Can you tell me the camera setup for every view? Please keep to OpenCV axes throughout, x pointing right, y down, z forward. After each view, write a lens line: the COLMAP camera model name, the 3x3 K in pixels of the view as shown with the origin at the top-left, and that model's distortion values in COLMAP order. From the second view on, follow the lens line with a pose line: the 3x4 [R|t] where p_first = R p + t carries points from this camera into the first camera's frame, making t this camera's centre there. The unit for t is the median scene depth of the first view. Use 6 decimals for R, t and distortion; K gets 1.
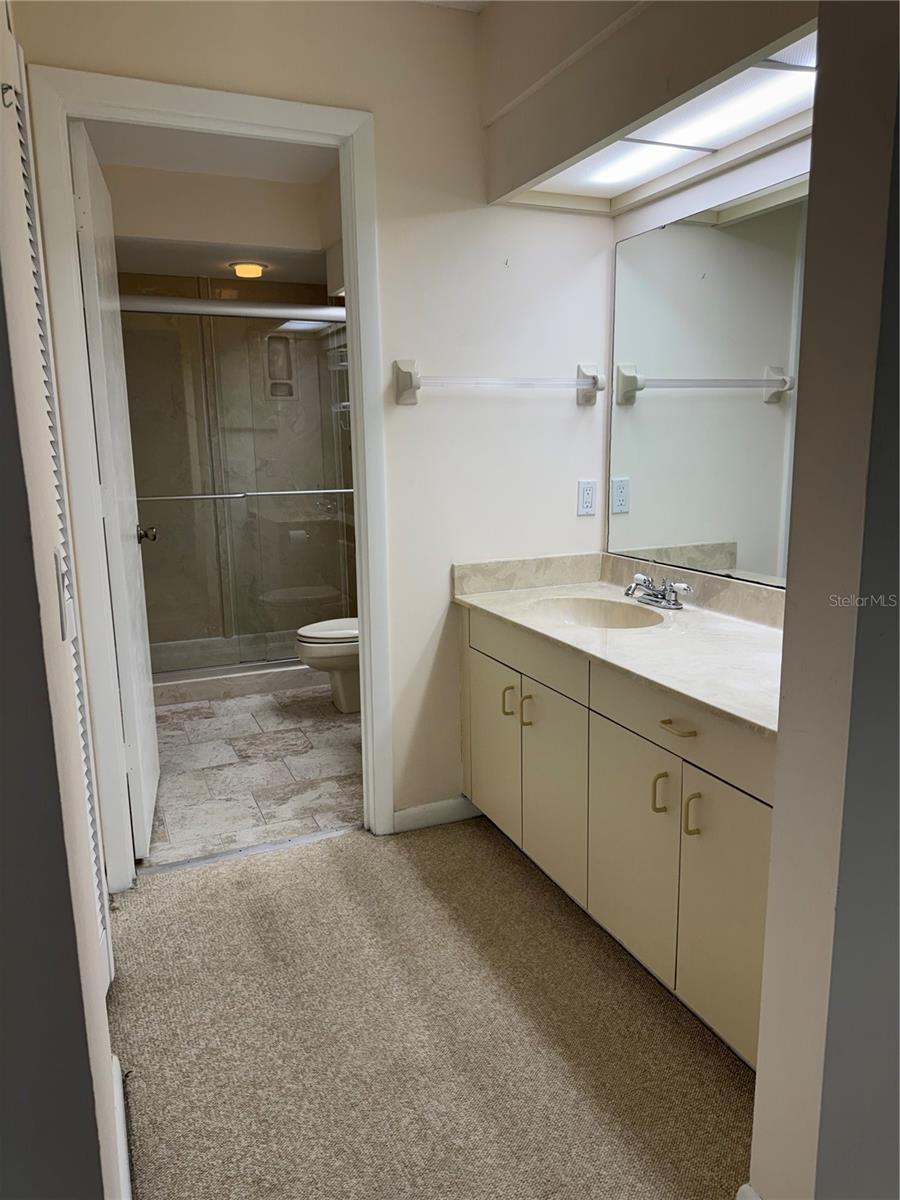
lens RADIAL K [[859.6, 0, 492.5], [0, 859.6, 597.3], [0, 0, 1]] dist [-0.024764, -0.011532]
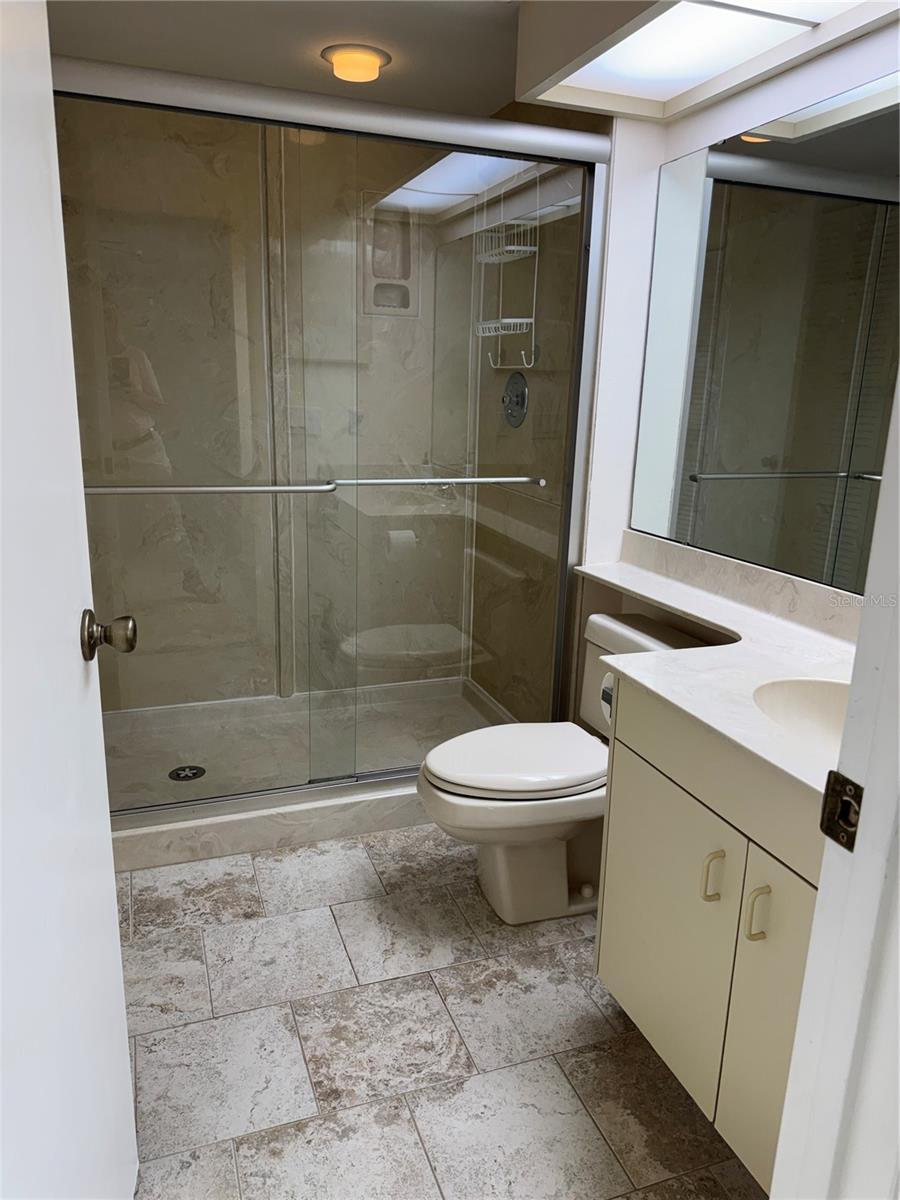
lens RADIAL K [[859.6, 0, 449.0], [0, 859.6, 600.8], [0, 0, 1]] dist [-0.024764, -0.011532]
pose [[0.993923, 0.062782, -0.090421, -0.174403], [-0.056738, 0.996076, 0.067926, -0.092721], [0.094330, -0.062382, 0.993585, 0.498853]]
